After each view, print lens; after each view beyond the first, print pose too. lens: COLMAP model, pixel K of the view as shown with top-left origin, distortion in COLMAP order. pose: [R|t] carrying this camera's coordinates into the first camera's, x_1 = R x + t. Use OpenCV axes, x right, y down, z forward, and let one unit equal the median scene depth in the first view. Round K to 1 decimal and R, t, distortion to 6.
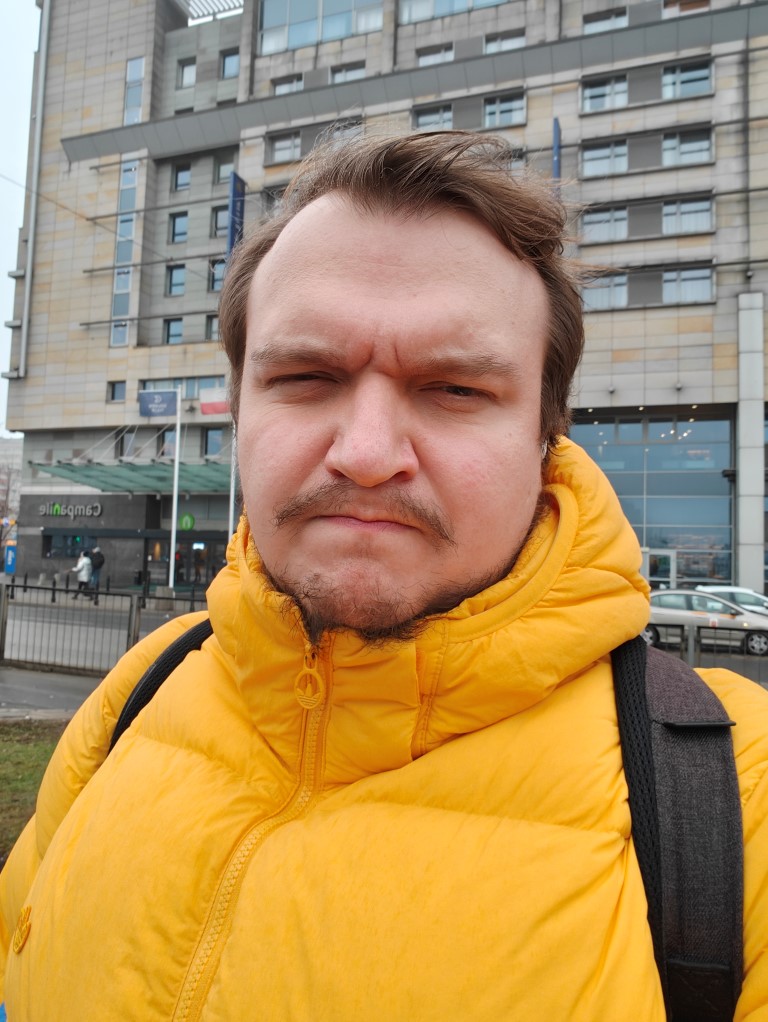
lens RADIAL K [[748.5, 0, 384.0], [0, 748.5, 511.0], [0, 0, 1]] dist [-0.030470, 0.003296]
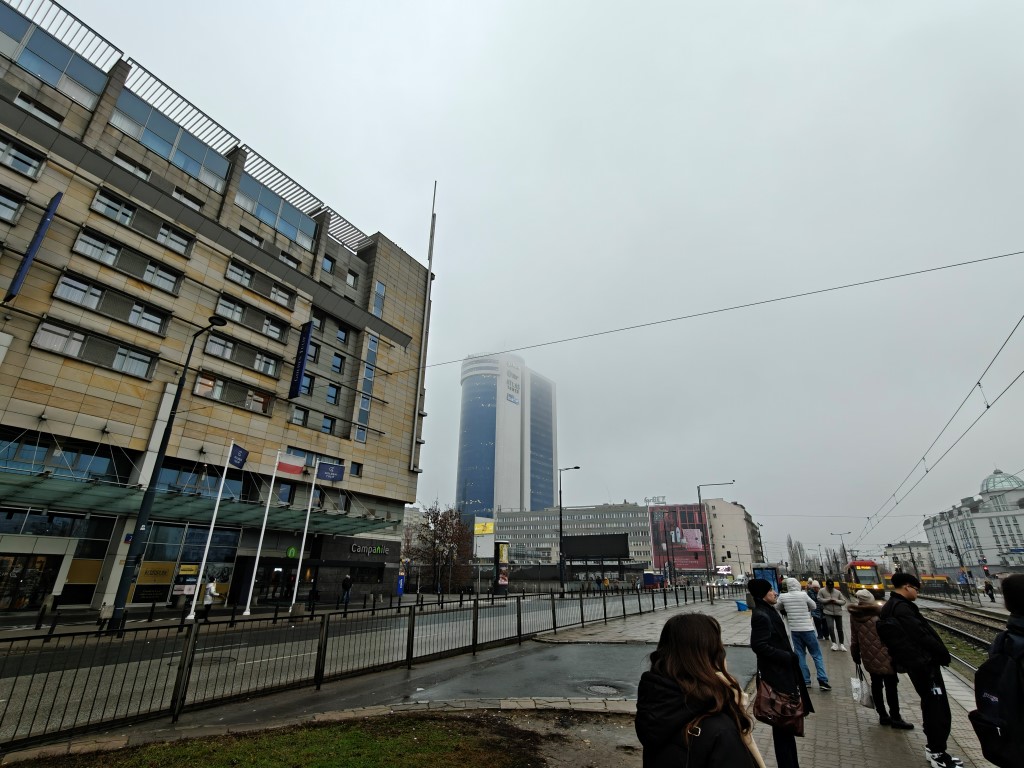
lens RADIAL K [[477.3, 0, 512.0], [0, 477.3, 384.0], [0, 0, 1]] dist [-0.000534, -0.000074]
pose [[0.192080, 0.338755, 0.921059, -0.467962], [-0.060474, 0.940838, -0.333418, -0.004011], [-0.979514, 0.008343, 0.201202, 0.167165]]
